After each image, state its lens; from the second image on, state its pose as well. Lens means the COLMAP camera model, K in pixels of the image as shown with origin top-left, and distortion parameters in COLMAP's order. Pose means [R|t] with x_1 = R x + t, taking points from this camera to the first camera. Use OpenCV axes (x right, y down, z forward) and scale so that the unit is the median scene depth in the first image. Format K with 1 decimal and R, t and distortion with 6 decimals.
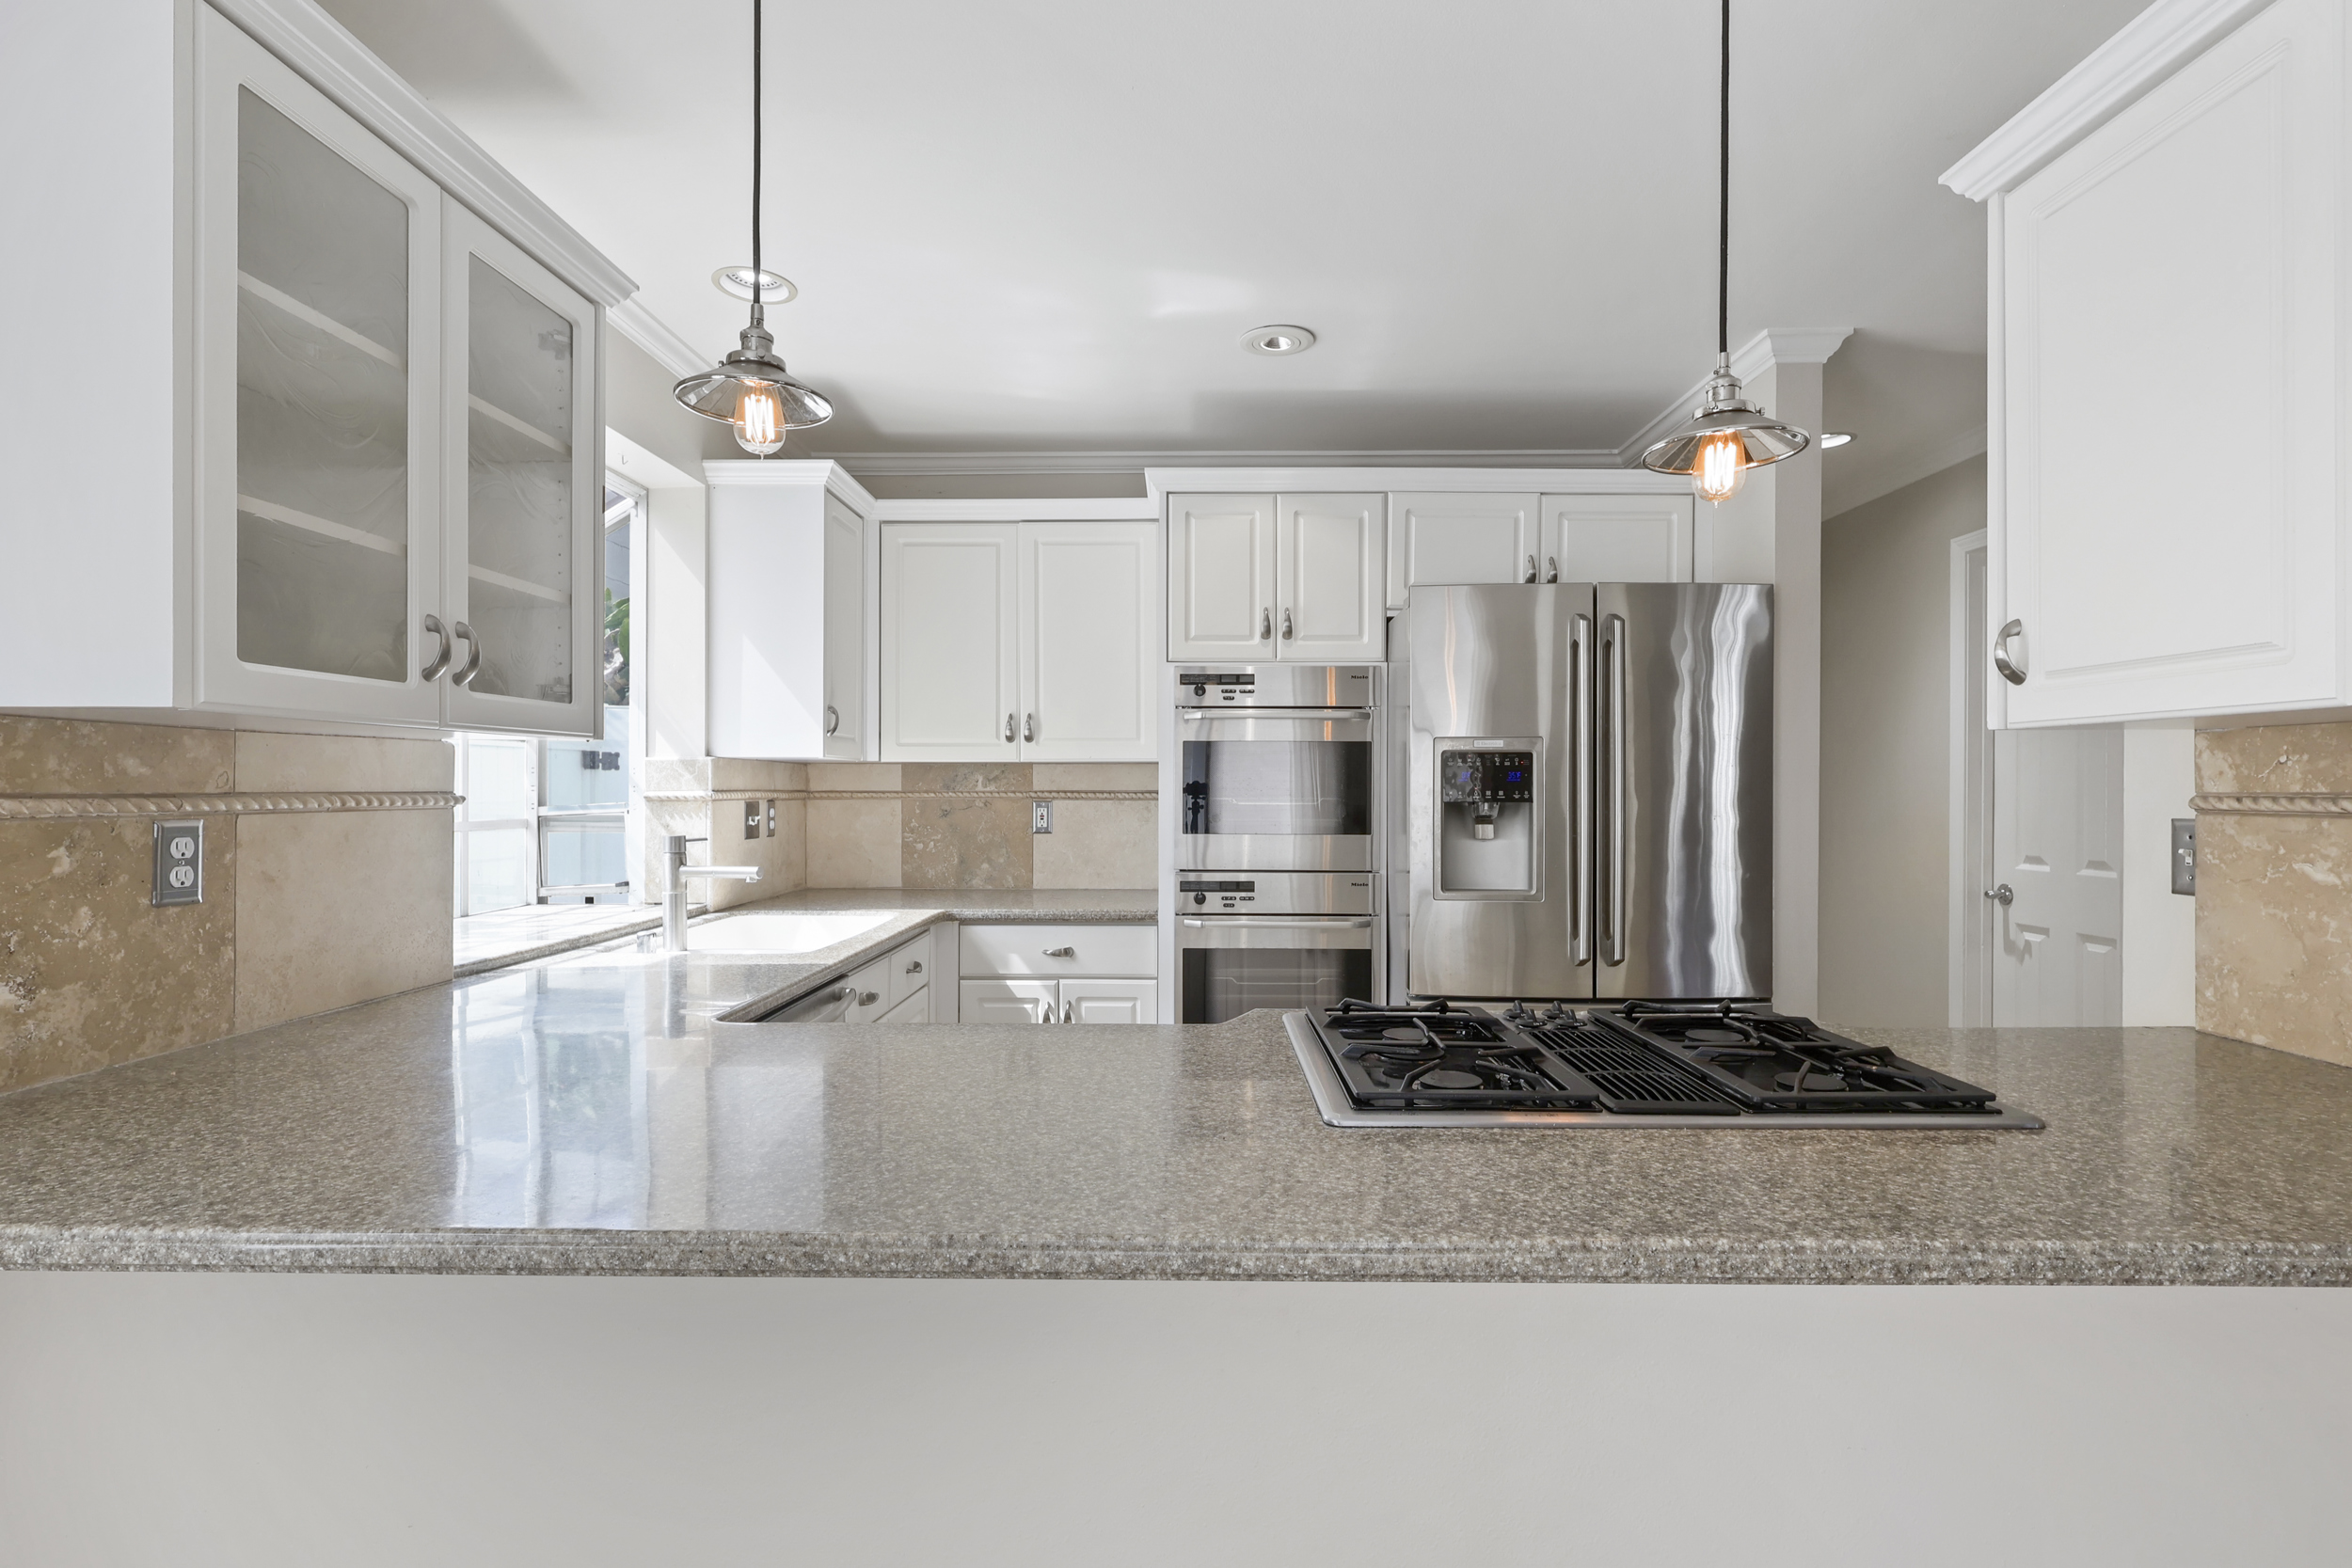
lens RADIAL K [[1096.4, 0, 1176.0], [0, 1096.4, 784.0], [0, 0, 1]] dist [0.000509, 0.000519]
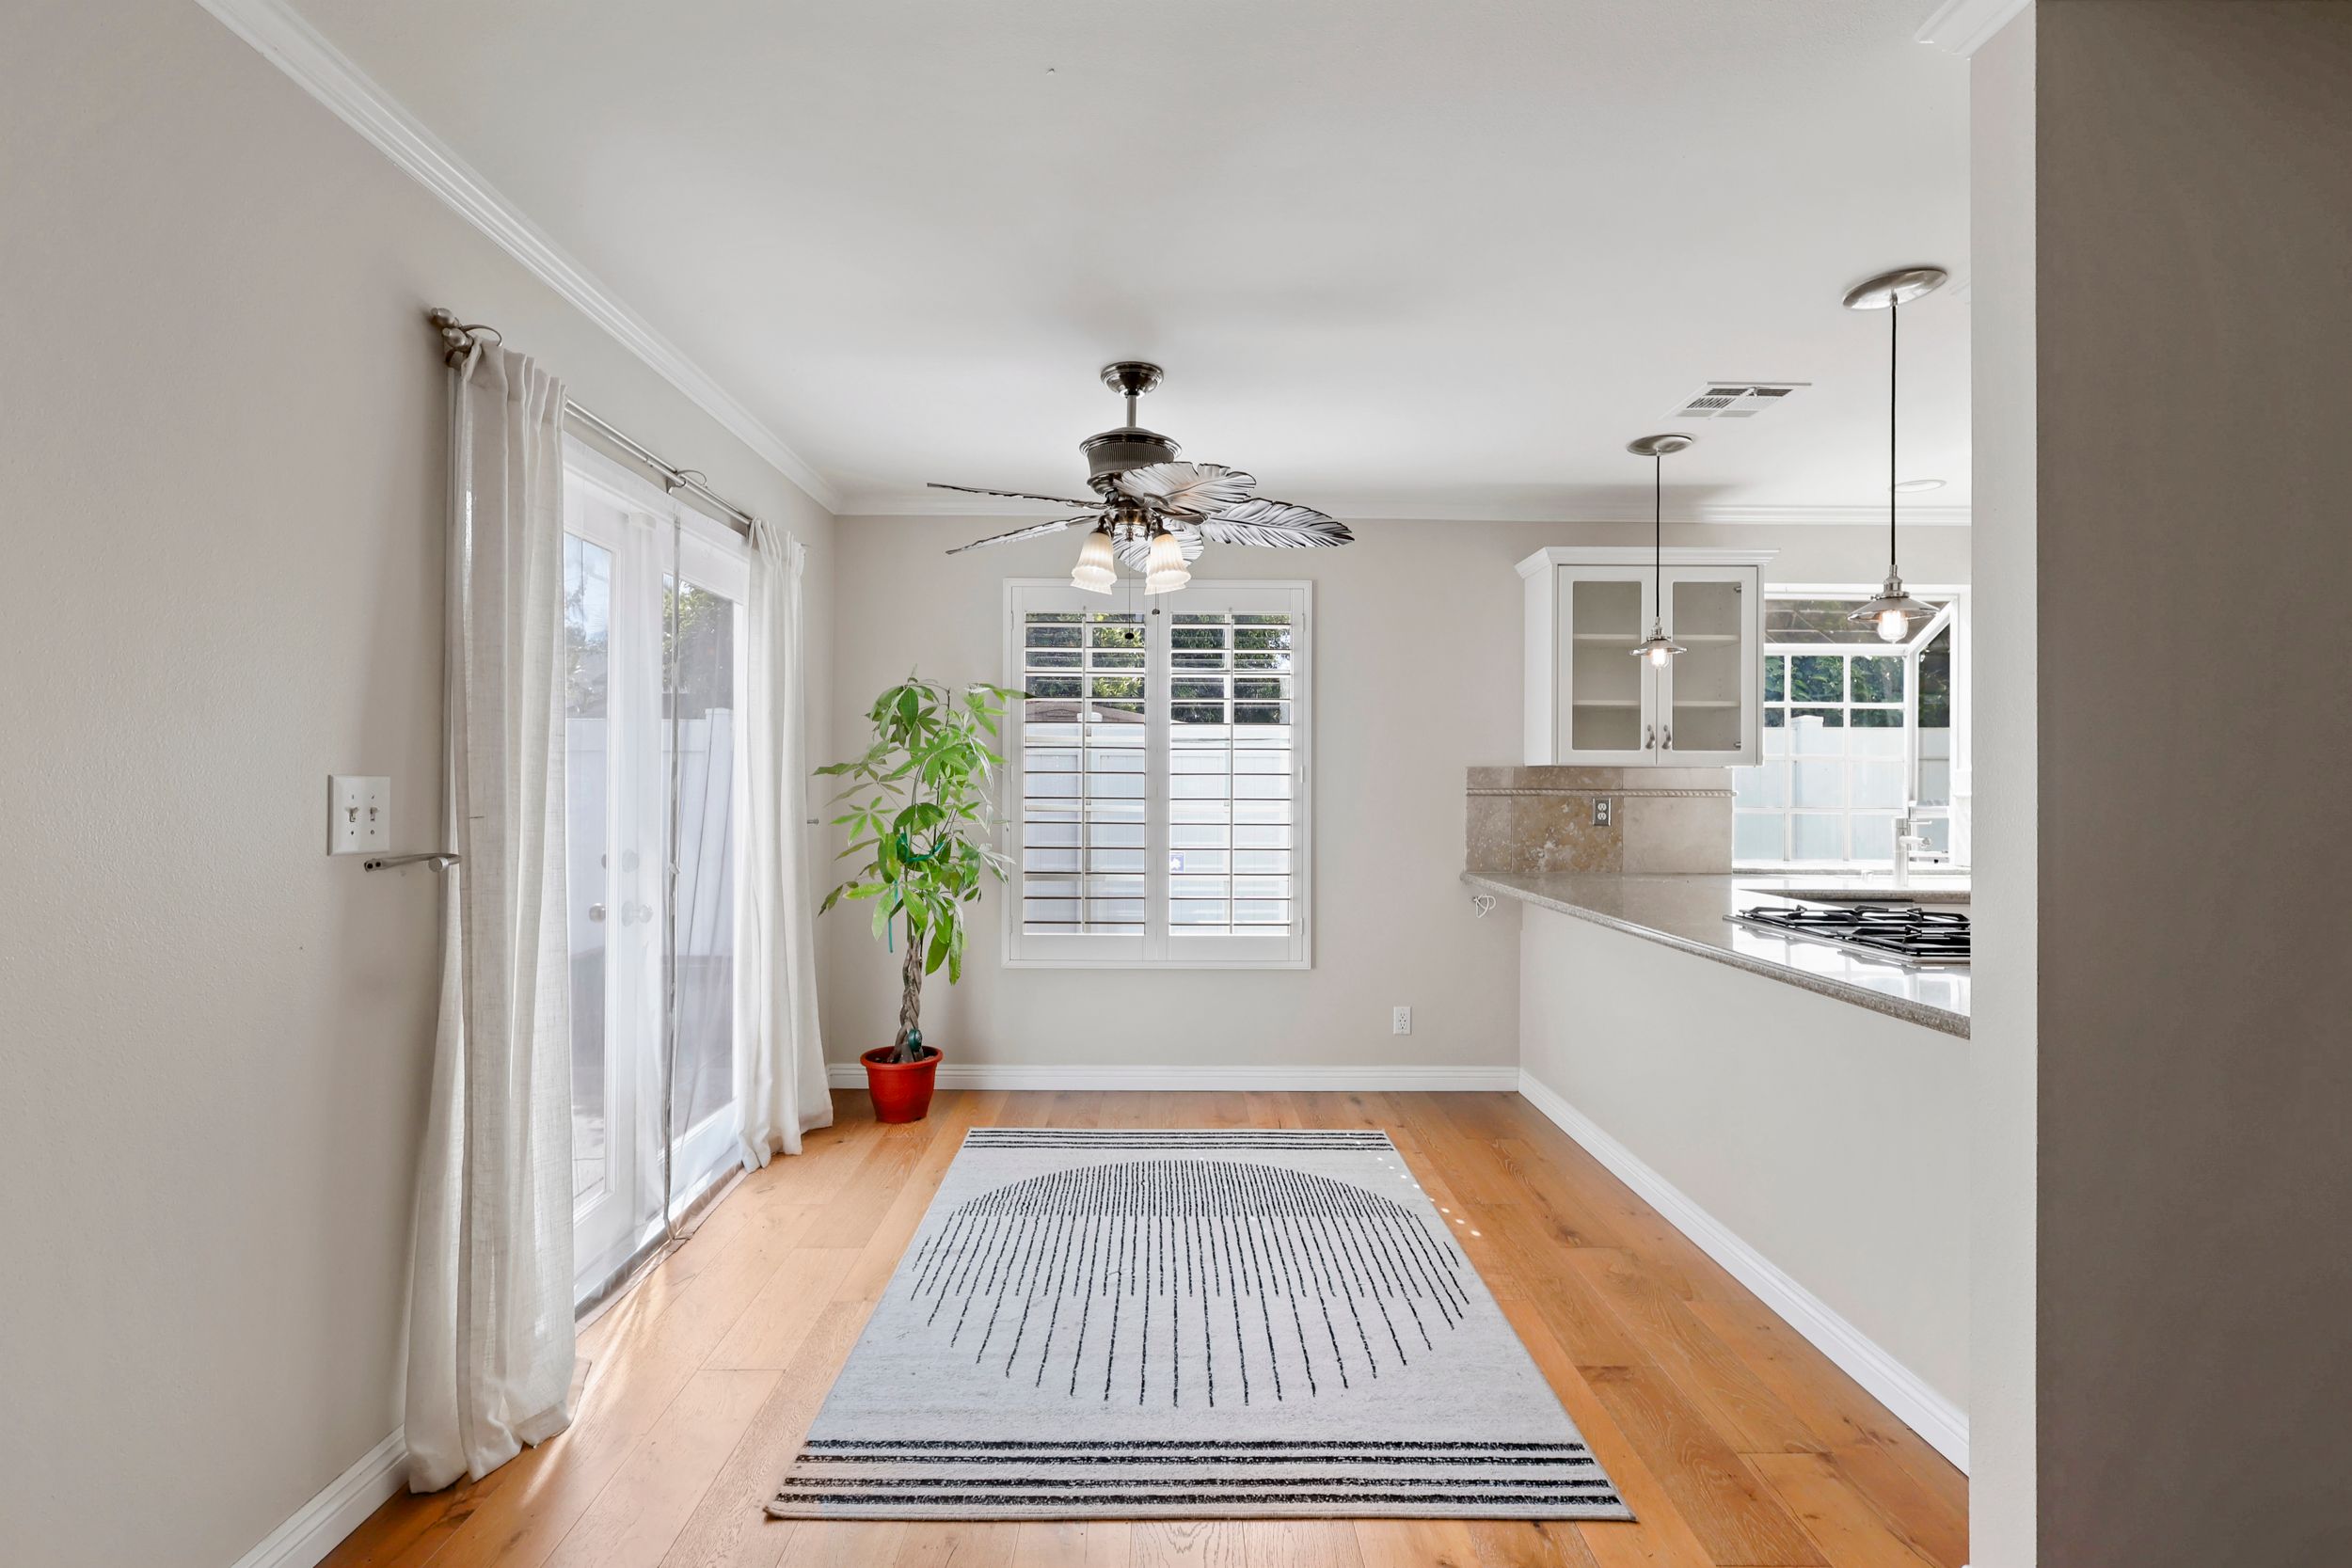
lens RADIAL K [[1096.4, 0, 1176.0], [0, 1096.4, 784.0], [0, 0, 1]] dist [0.000509, 0.000519]
pose [[0.029724, 0.000537, -0.999558, 0.991898], [-0.003798, 0.999993, 0.000424, -0.001249], [0.999551, 0.003784, 0.029726, -0.131488]]
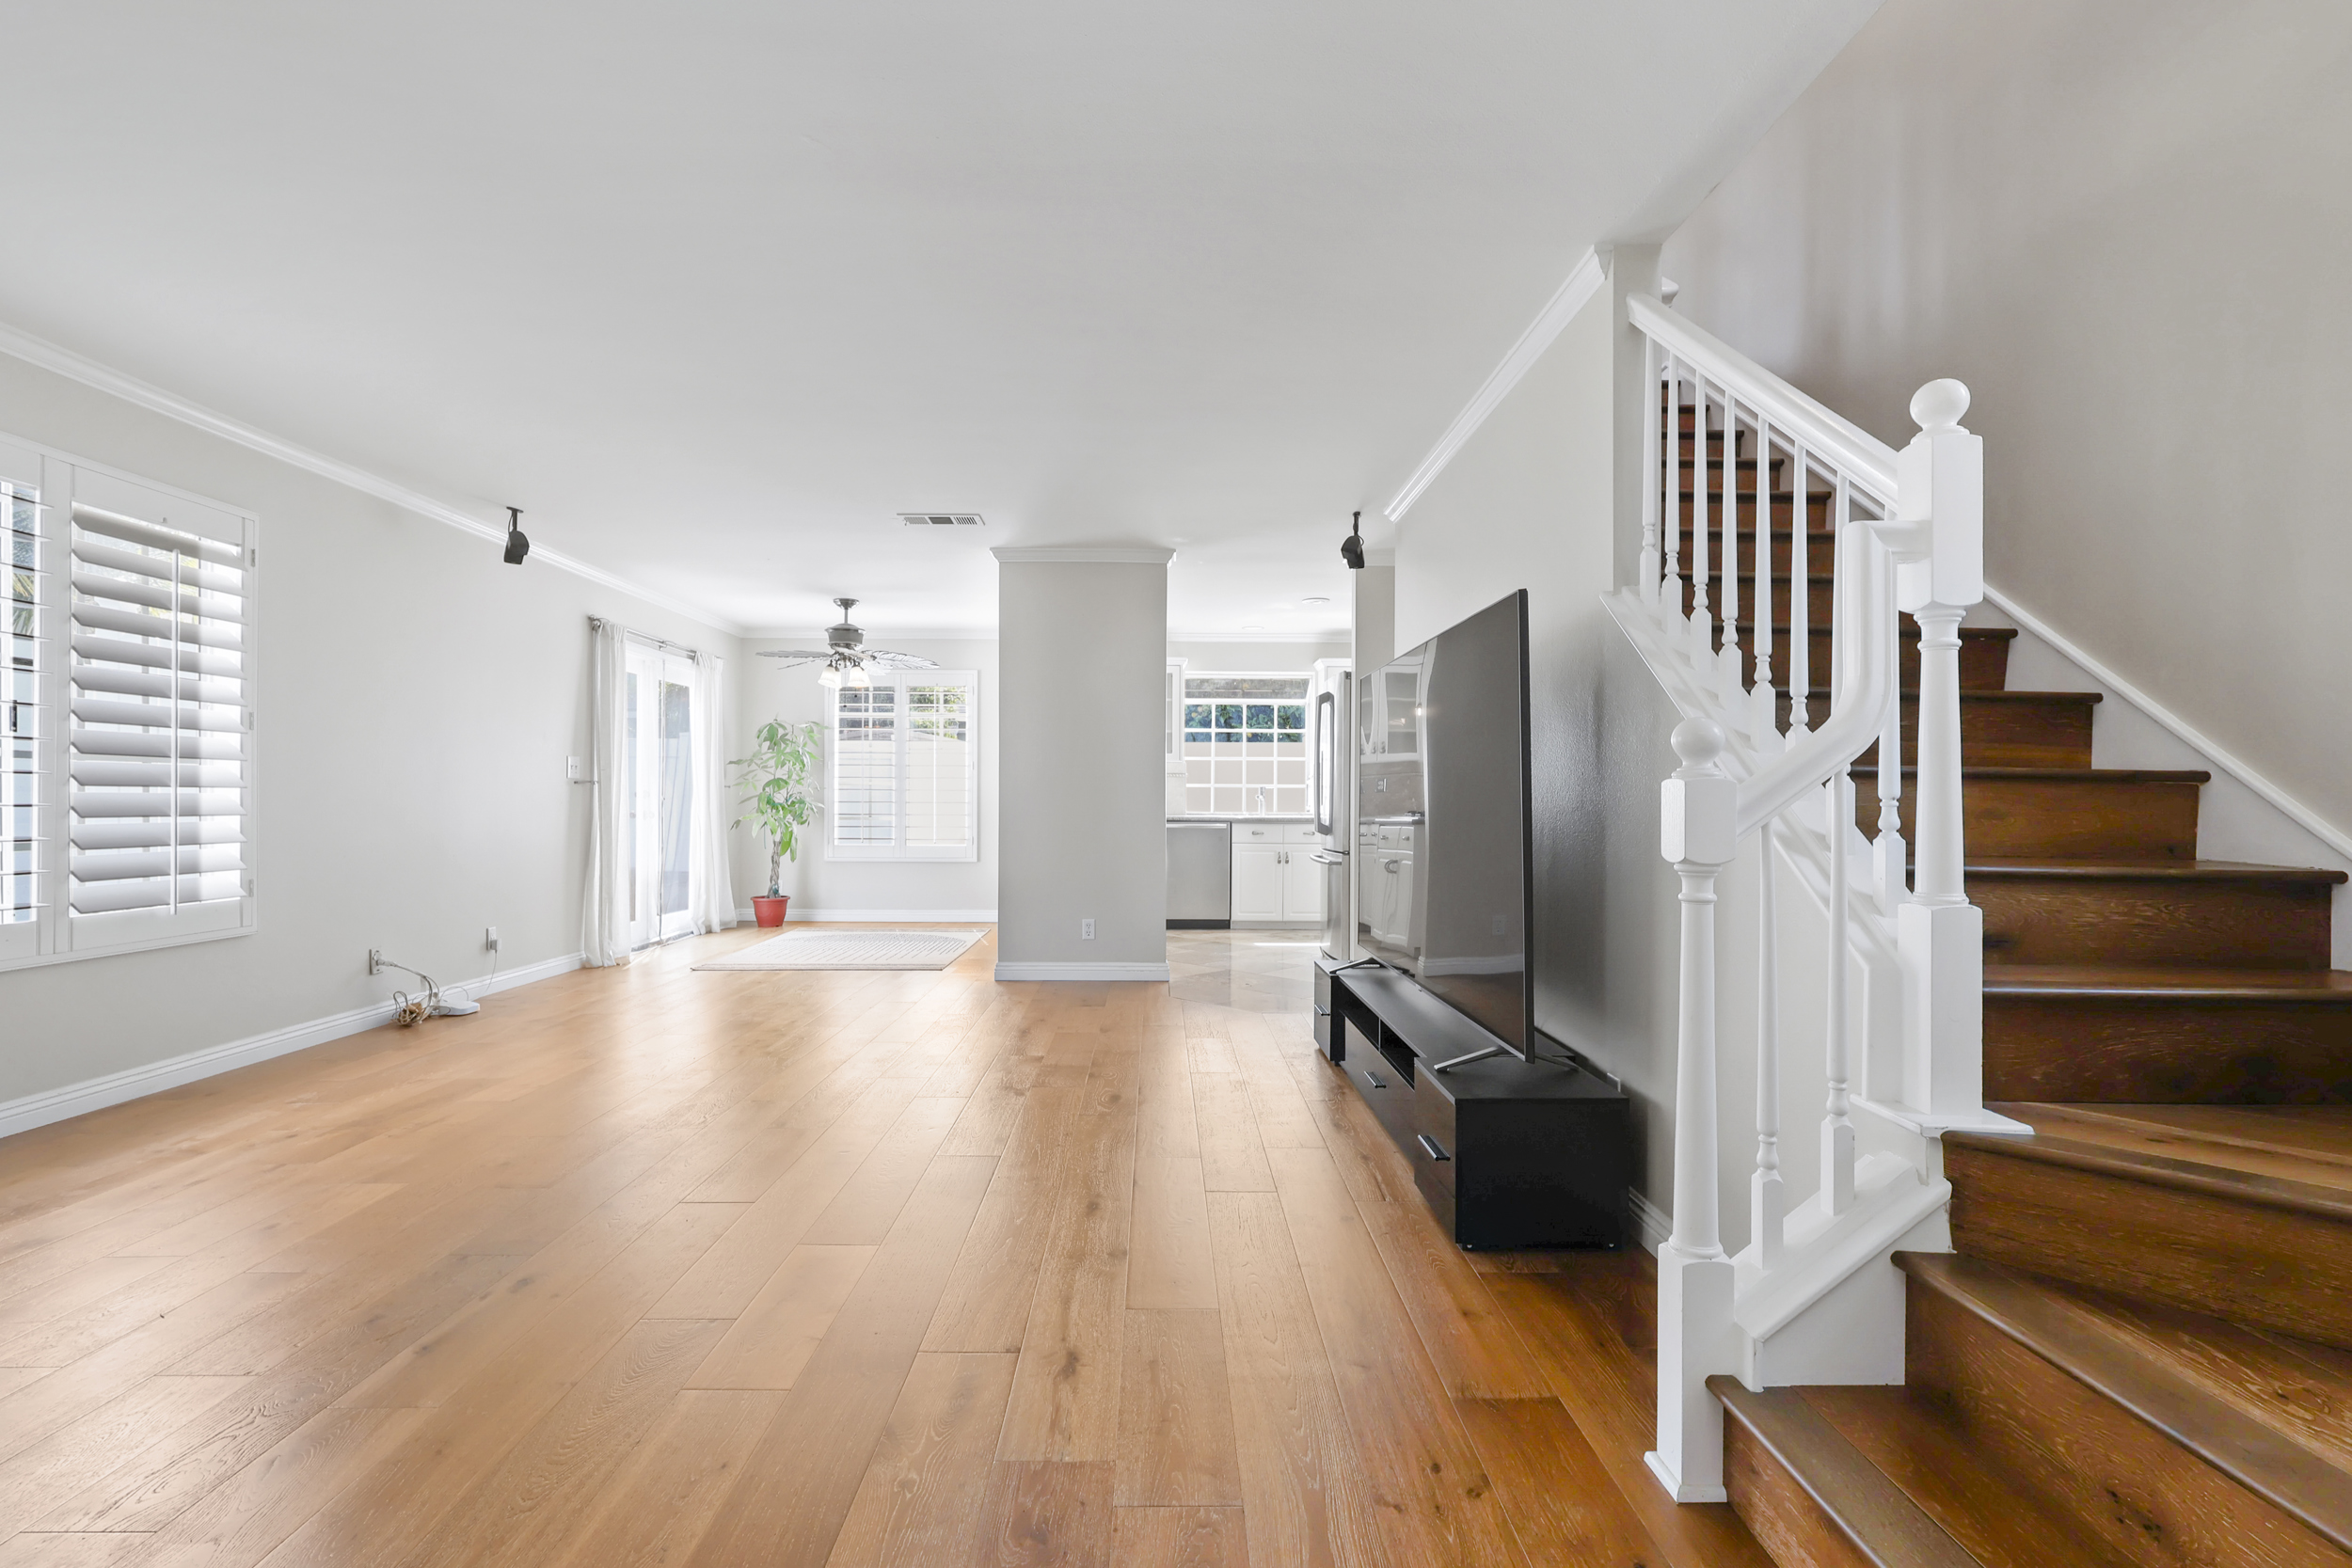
lens RADIAL K [[1101.8, 0, 1171.6], [0, 1101.8, 799.0], [0, 0, 1]] dist [-0.000742, 0.000224]
pose [[0.035029, -0.001303, -0.999385, 2.500840], [-0.002650, 0.999996, -0.001397, 0.076800], [0.999383, 0.002697, 0.035026, 0.499663]]
